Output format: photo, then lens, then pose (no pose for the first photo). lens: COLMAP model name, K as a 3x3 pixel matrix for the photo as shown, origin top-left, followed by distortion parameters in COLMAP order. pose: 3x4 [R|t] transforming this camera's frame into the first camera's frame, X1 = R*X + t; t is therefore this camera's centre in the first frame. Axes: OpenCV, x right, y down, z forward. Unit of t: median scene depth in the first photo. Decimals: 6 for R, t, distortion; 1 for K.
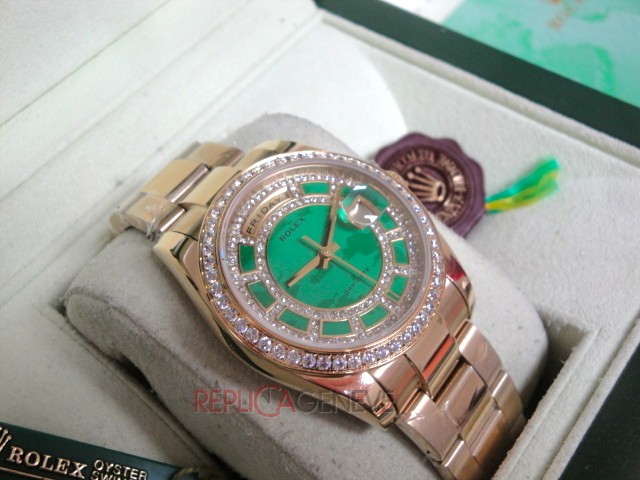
lens RADIAL K [[848.3, 0, 323.6], [0, 848.3, 236.4], [0, 0, 1]] dist [0.051922, 0.000000]
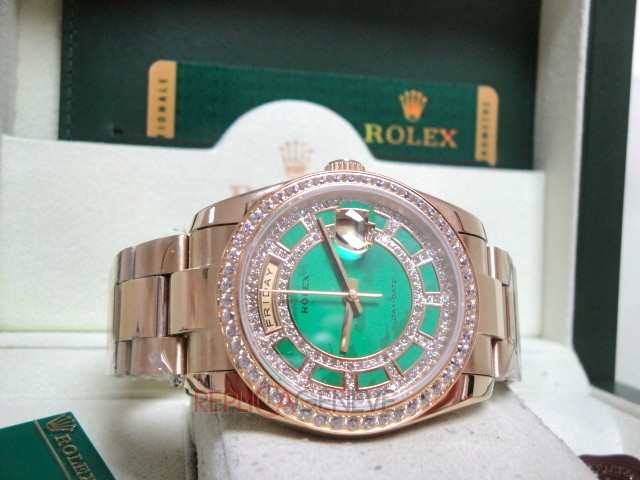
lens RADIAL K [[848.3, 0, 331.4], [0, 848.3, 240.9], [0, 0, 1]] dist [0.051922, 0.000000]
pose [[0.764893, 0.087832, -0.638141, 0.510966], [-0.550530, 0.603488, -0.576818, 0.493050], [0.334447, 0.792520, 0.509958, 0.341997]]
